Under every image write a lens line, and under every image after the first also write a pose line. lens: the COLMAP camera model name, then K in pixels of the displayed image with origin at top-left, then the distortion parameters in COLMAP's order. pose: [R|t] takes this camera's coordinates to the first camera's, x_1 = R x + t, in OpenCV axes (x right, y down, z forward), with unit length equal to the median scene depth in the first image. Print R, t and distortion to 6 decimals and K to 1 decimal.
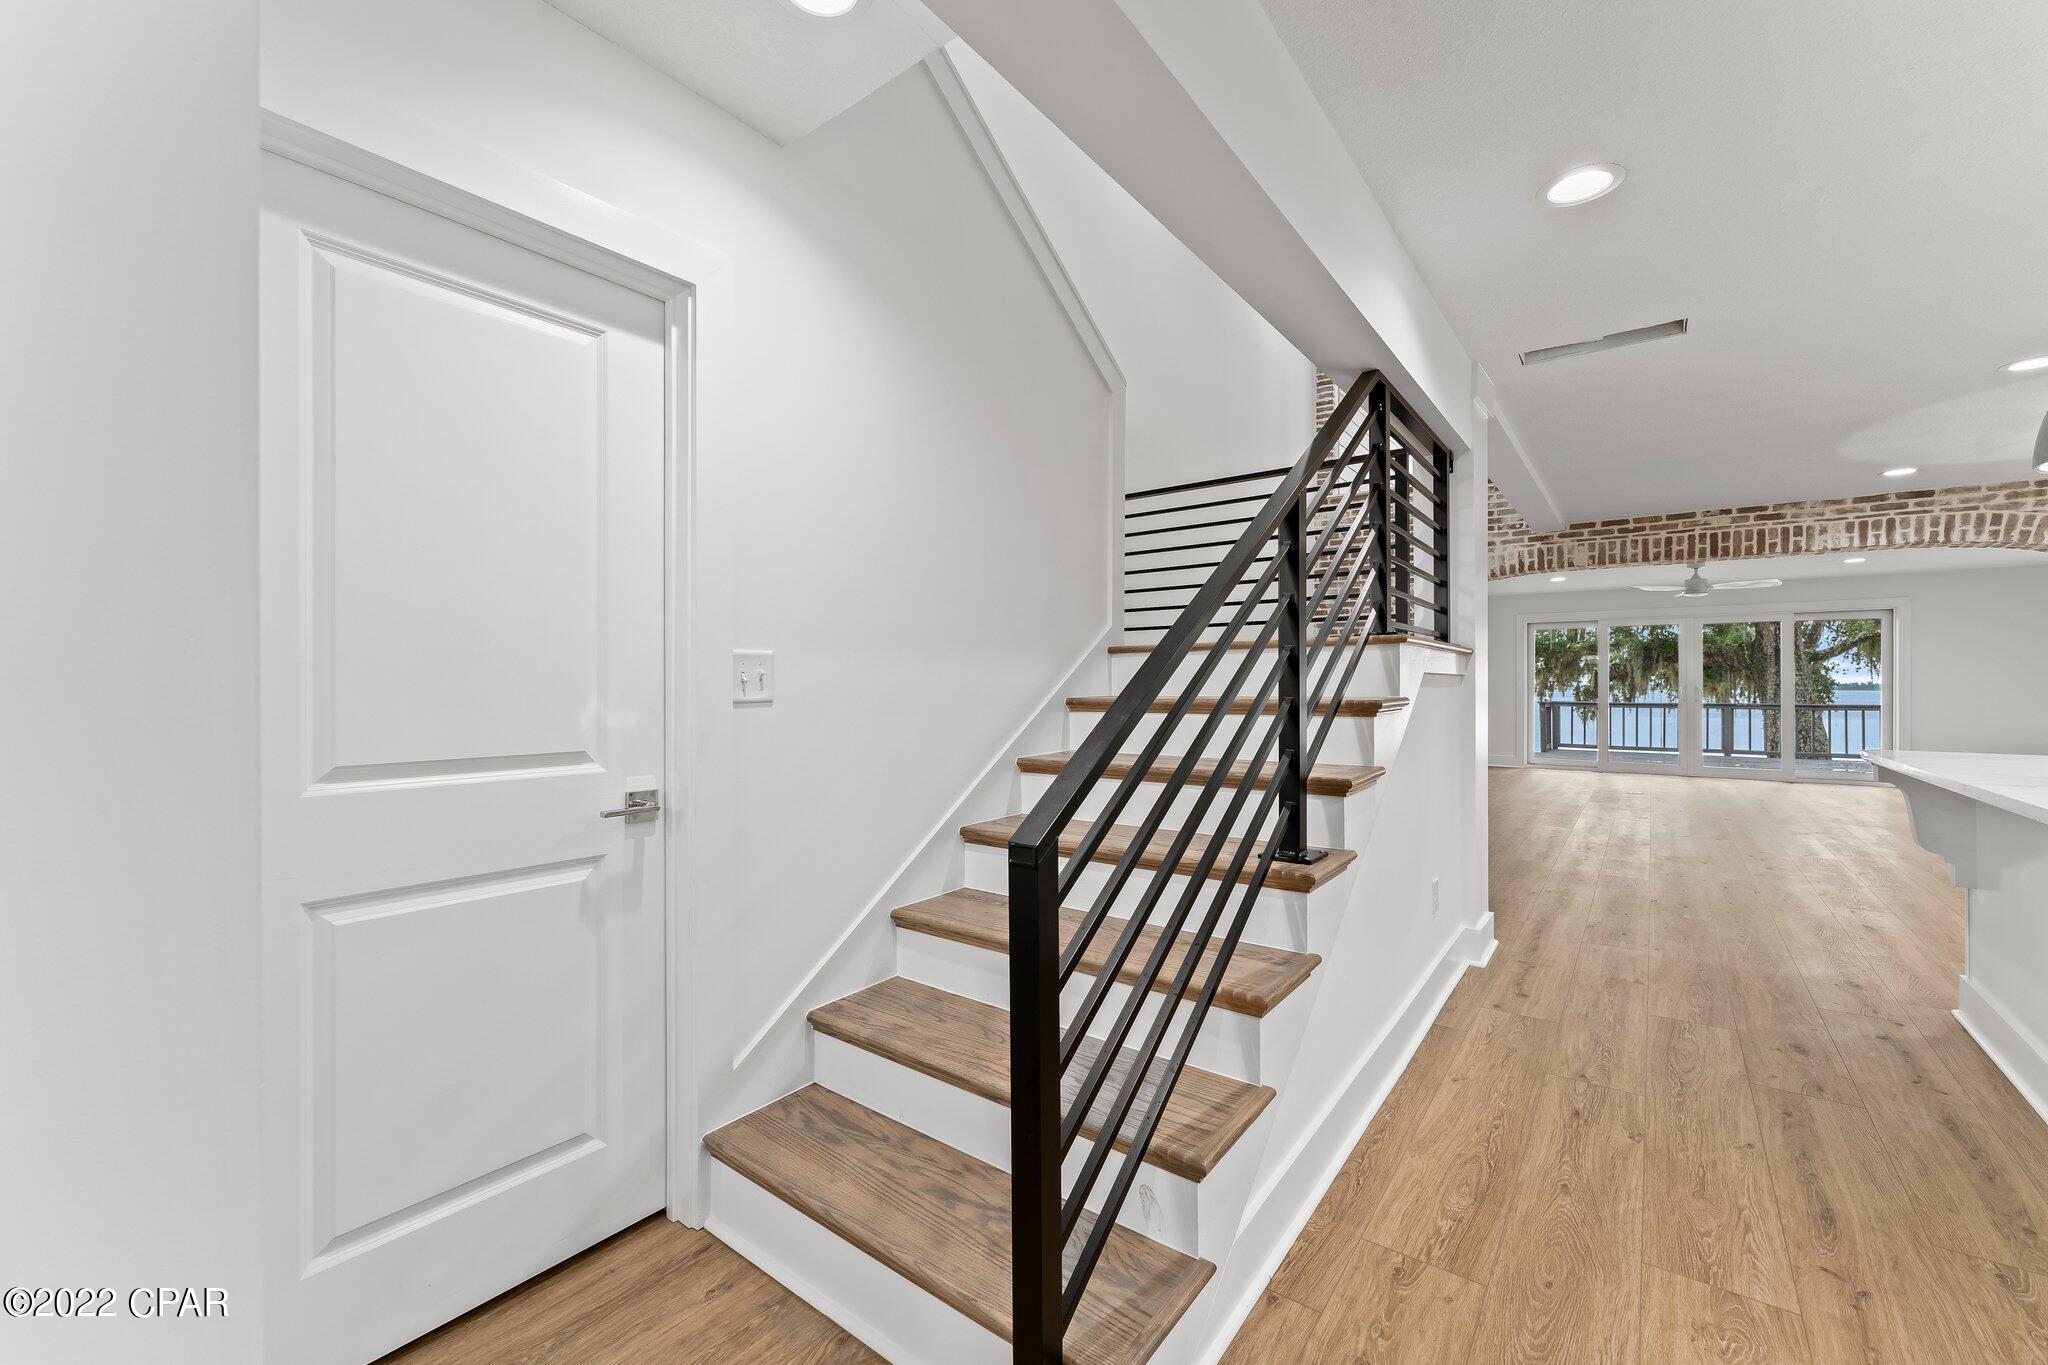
lens RADIAL K [[819.9, 0, 1015.7], [0, 819.9, 680.3], [0, 0, 1]] dist [-0.000974, 0.000280]
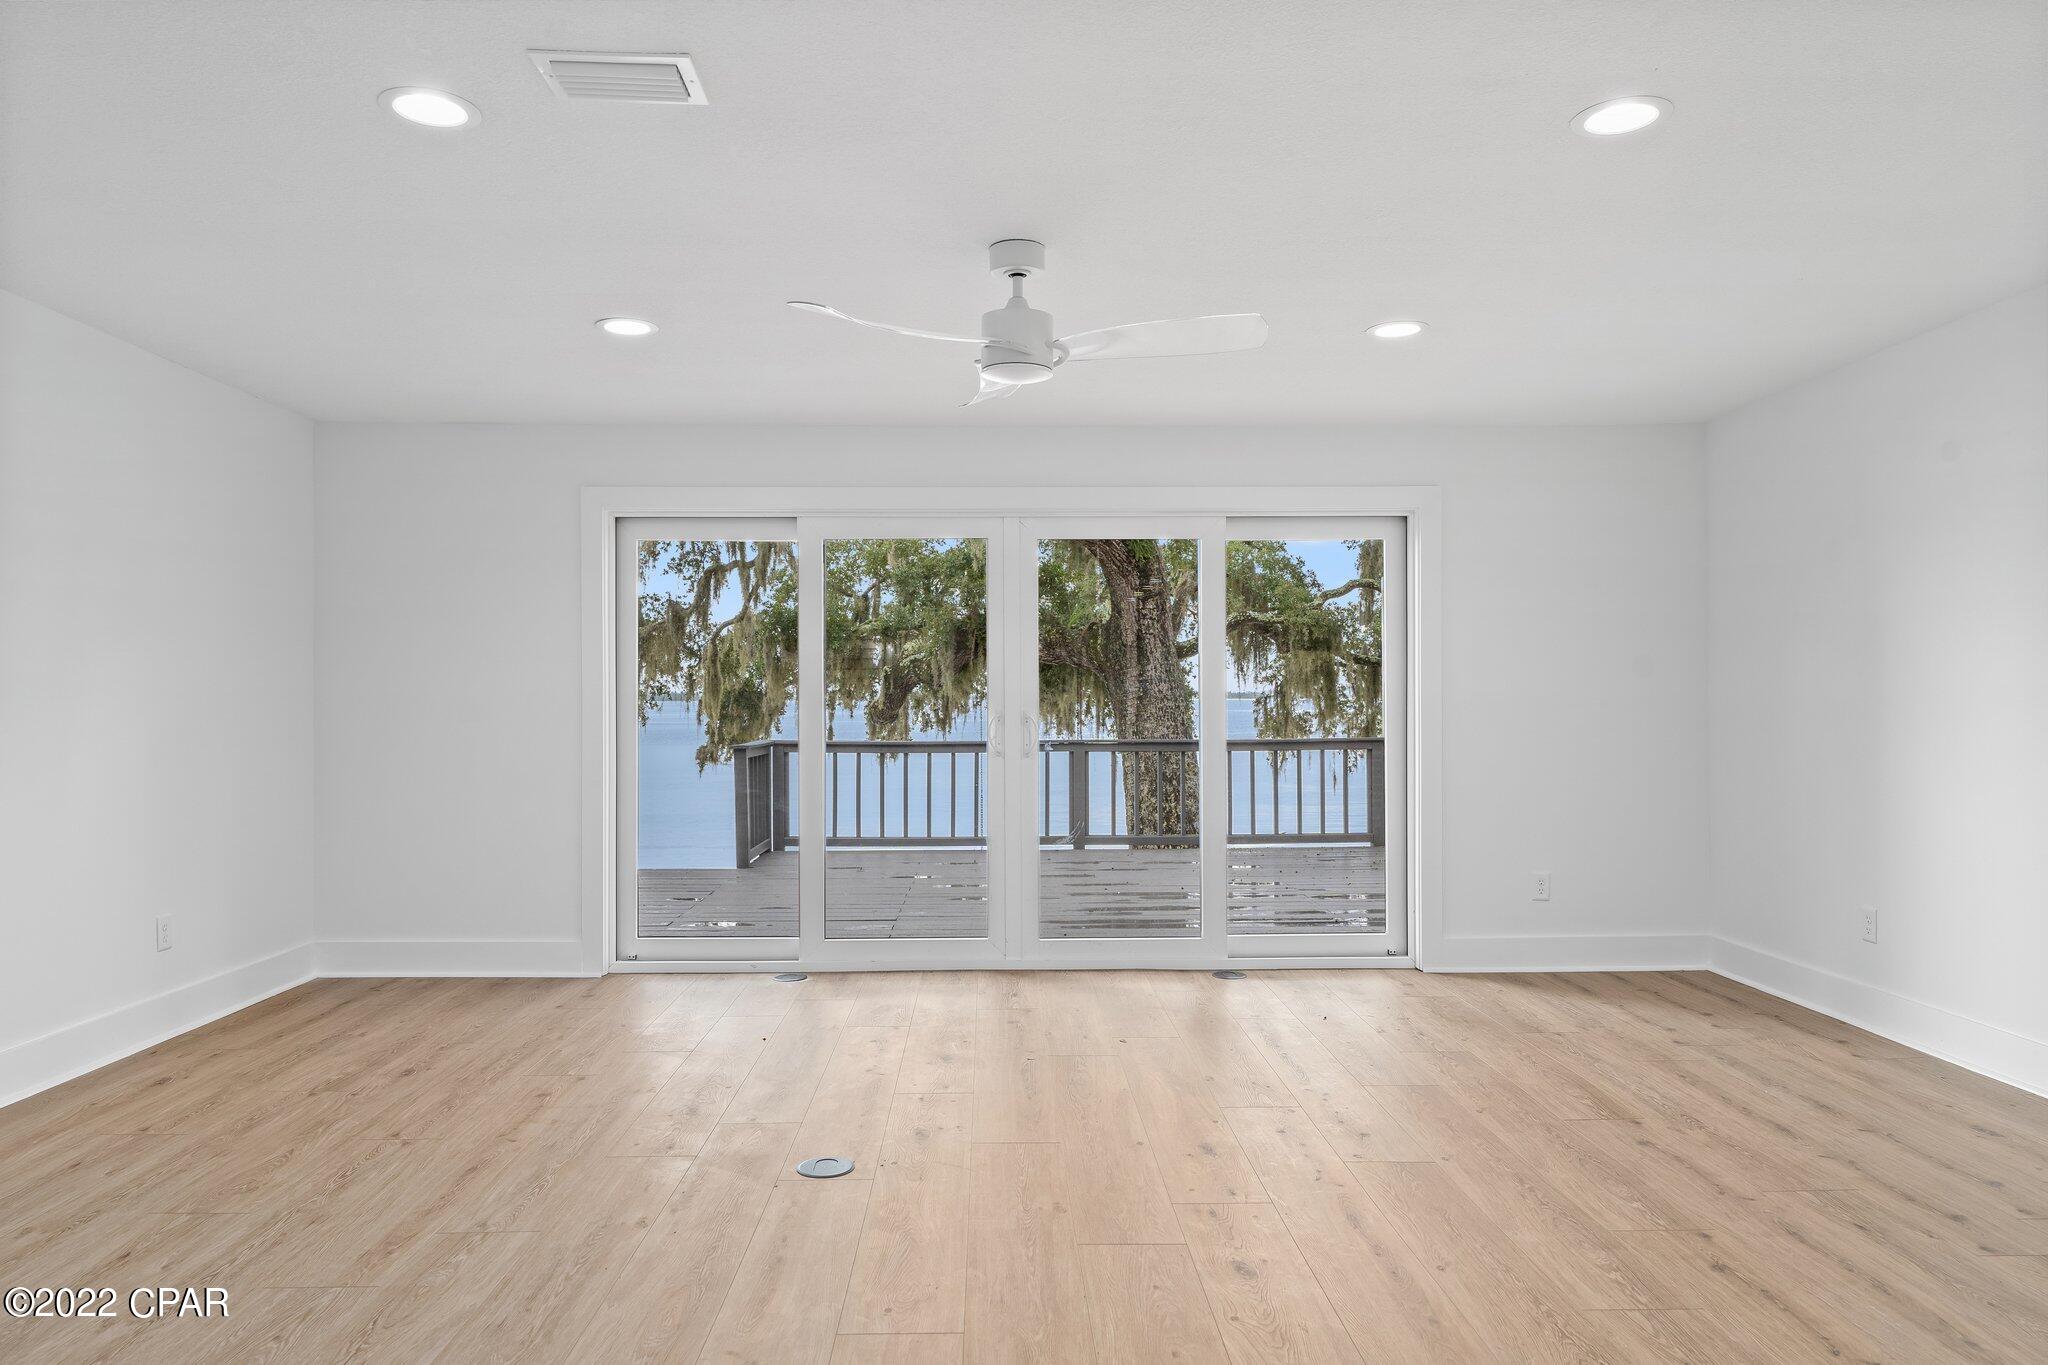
lens RADIAL K [[1359.0, 0, 1016.0], [0, 1359.0, 697.9], [0, 0, 1]] dist [0.002030, 0.003782]
pose [[0.777693, -0.005688, 0.628618, 0.786180], [0.000387, 0.999963, 0.008569, -0.007915], [-0.628644, -0.006421, 0.777667, 0.935355]]
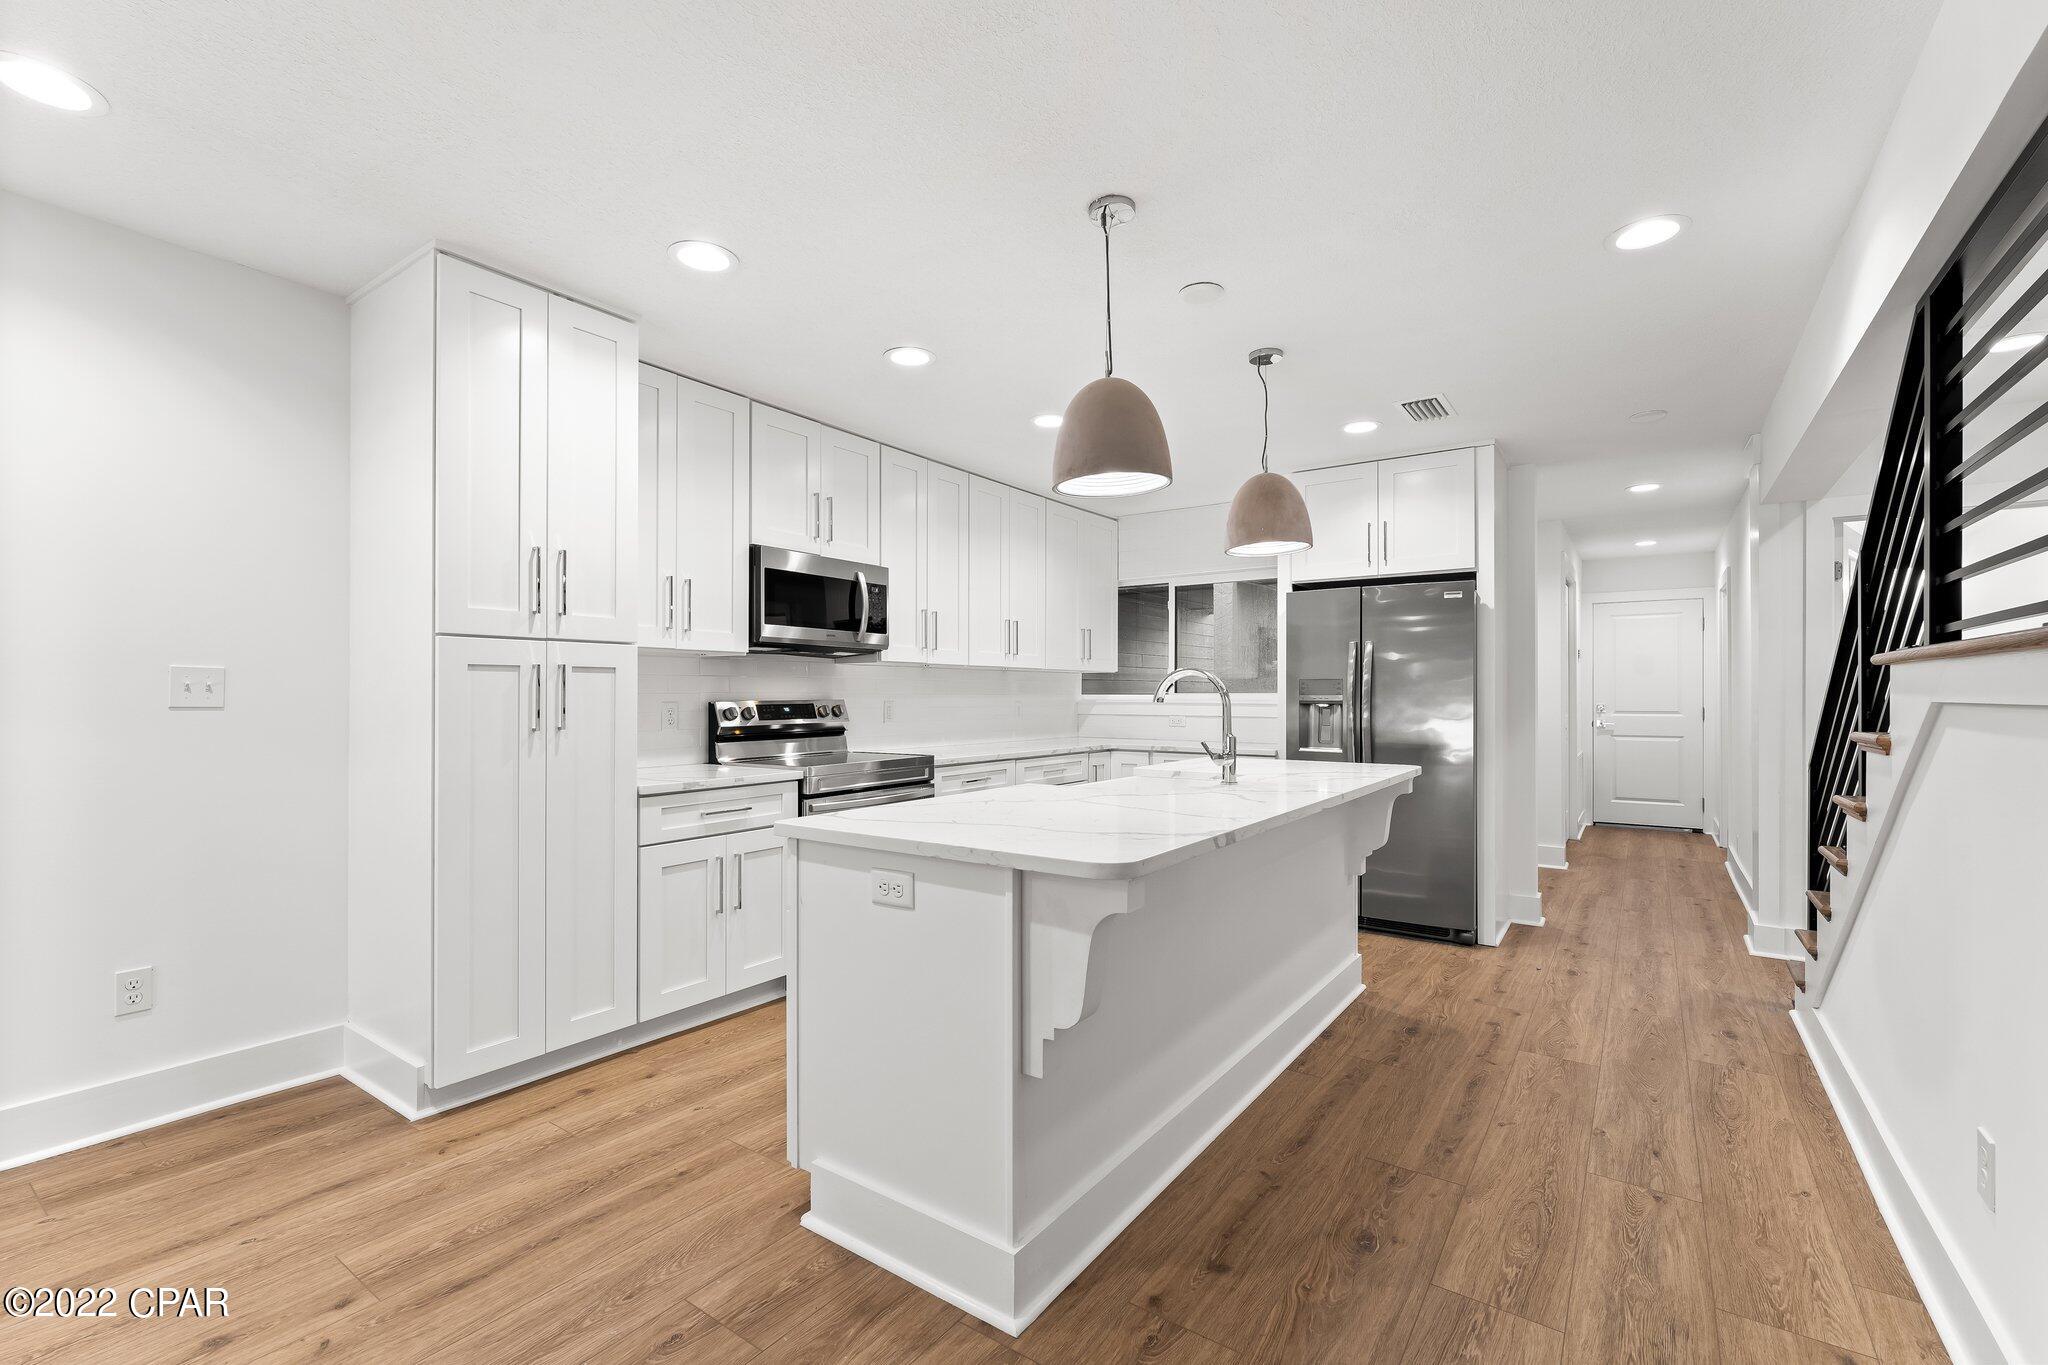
lens RADIAL K [[894.7, 0, 1017.3], [0, 894.7, 692.8], [0, 0, 1]] dist [-0.003973, -0.000433]
pose [[-0.998828, 0.001947, -0.048366, 0.561906], [0.002236, 0.999980, -0.005914, -0.005580], [0.048354, -0.006015, -0.998812, 0.762086]]
